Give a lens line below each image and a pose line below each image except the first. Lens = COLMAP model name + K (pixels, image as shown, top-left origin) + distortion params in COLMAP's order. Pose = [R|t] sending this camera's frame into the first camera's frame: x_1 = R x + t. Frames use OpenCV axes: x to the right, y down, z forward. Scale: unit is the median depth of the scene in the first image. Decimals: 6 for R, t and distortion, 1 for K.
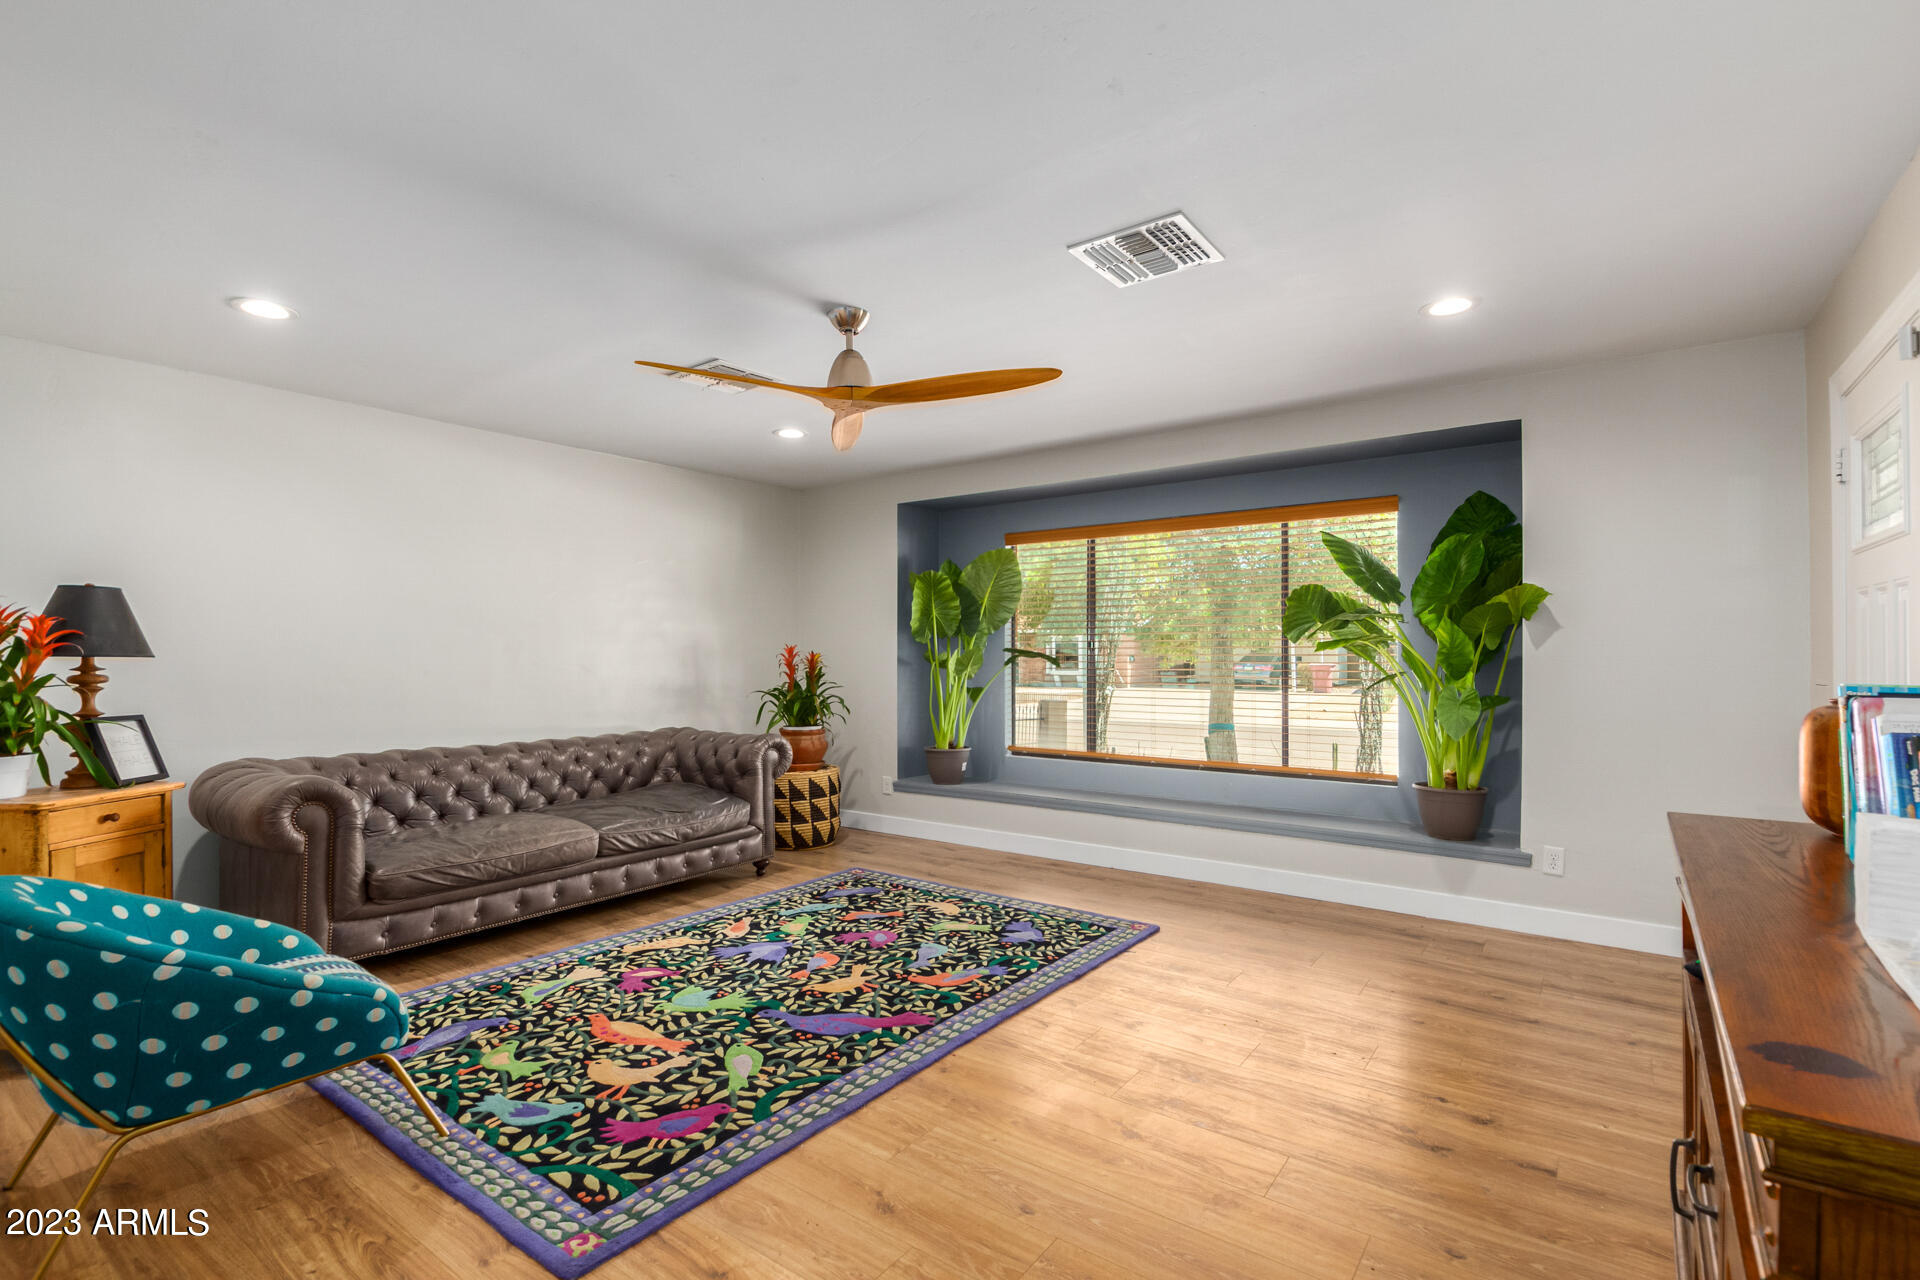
lens RADIAL K [[884.0, 0, 955.0], [0, 884.0, 634.4], [0, 0, 1]] dist [0.001576, -0.001432]
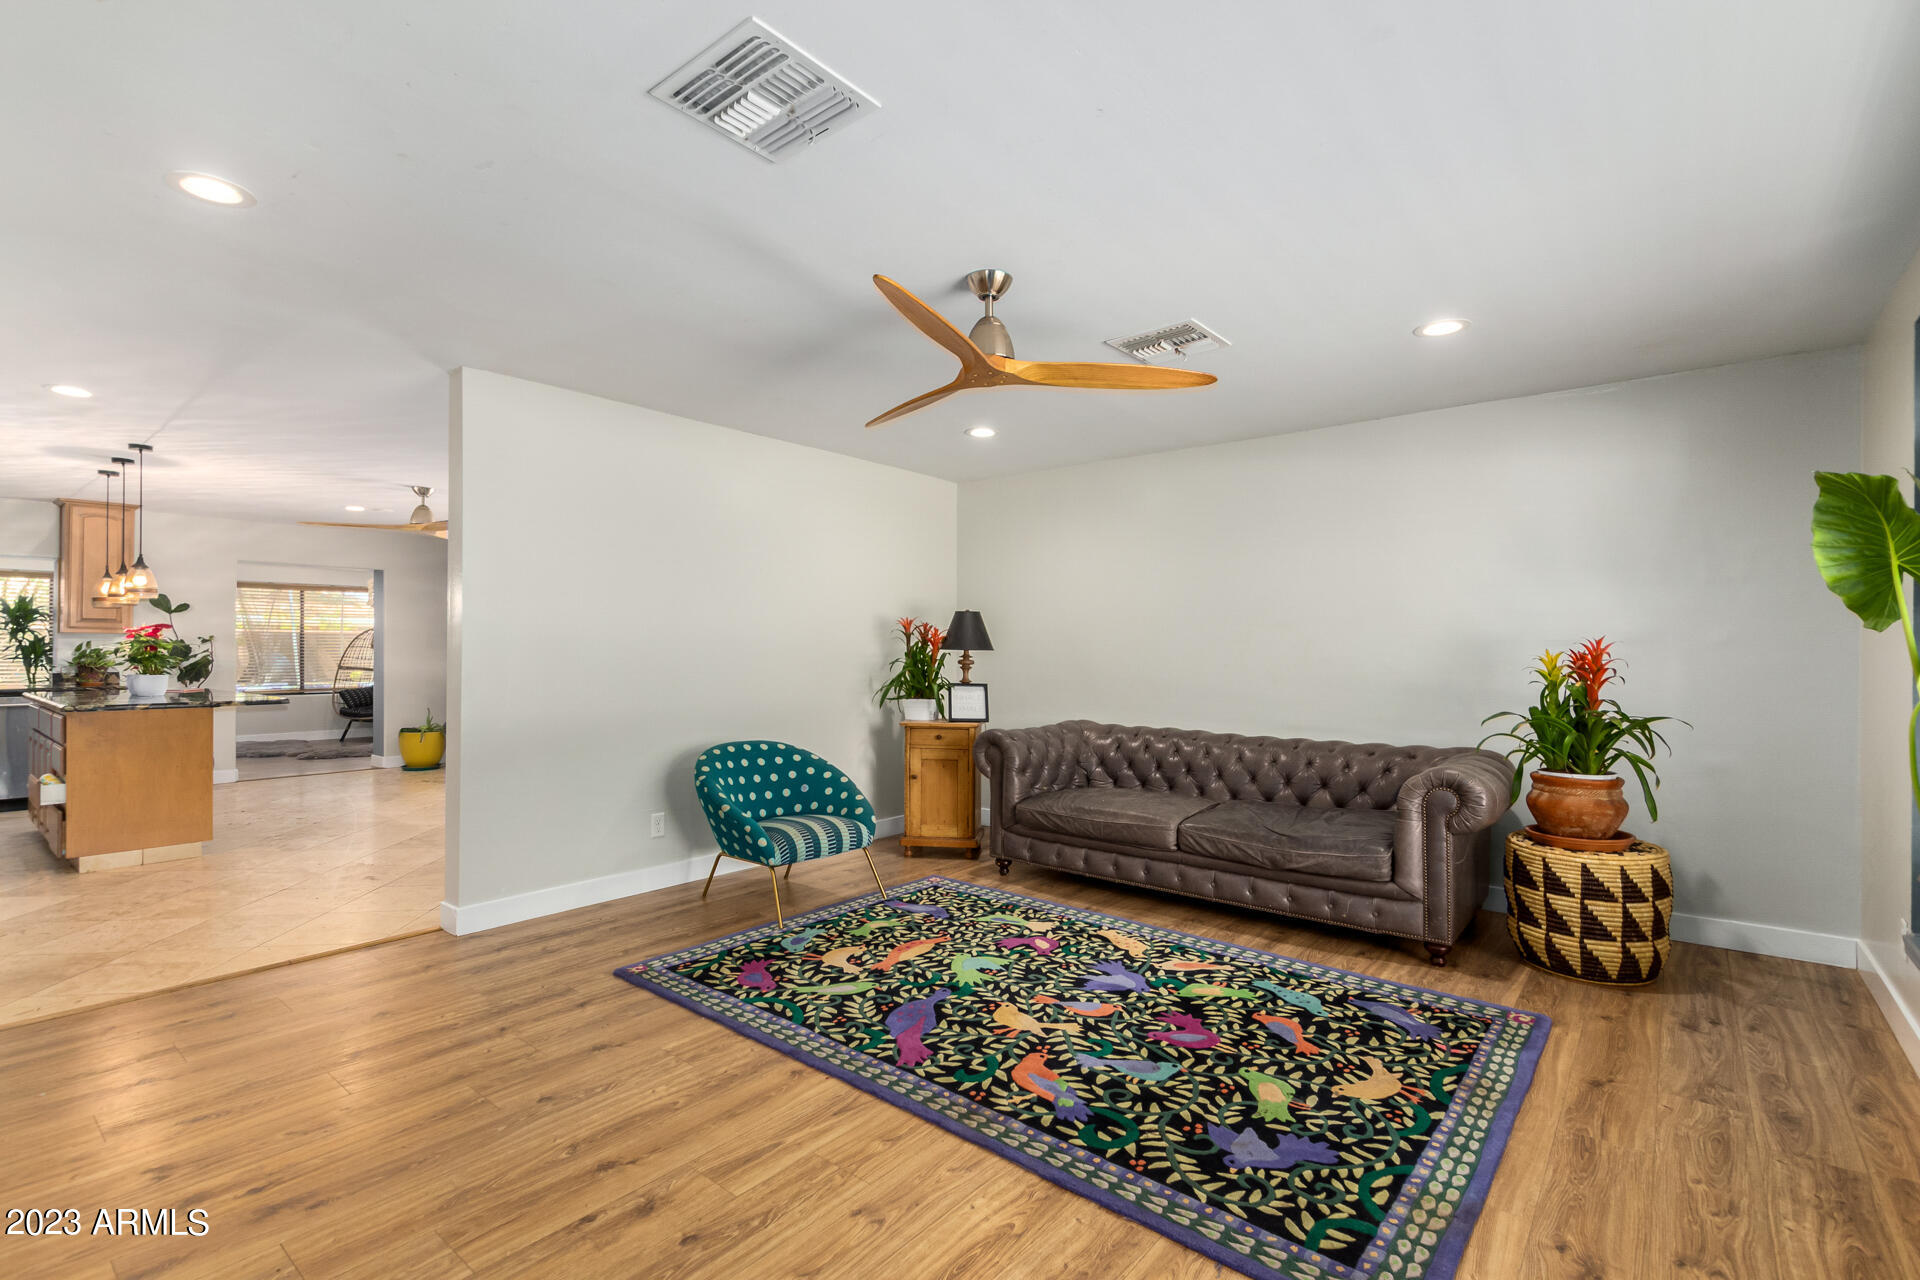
lens RADIAL K [[884.0, 0, 955.2], [0, 884.0, 646.9], [0, 0, 1]] dist [0.001576, -0.001432]
pose [[-0.053755, 0.003951, -0.998546, 0.746137], [0.016197, 0.999864, 0.003085, 0.011355], [0.998423, -0.016008, -0.053812, 0.954342]]
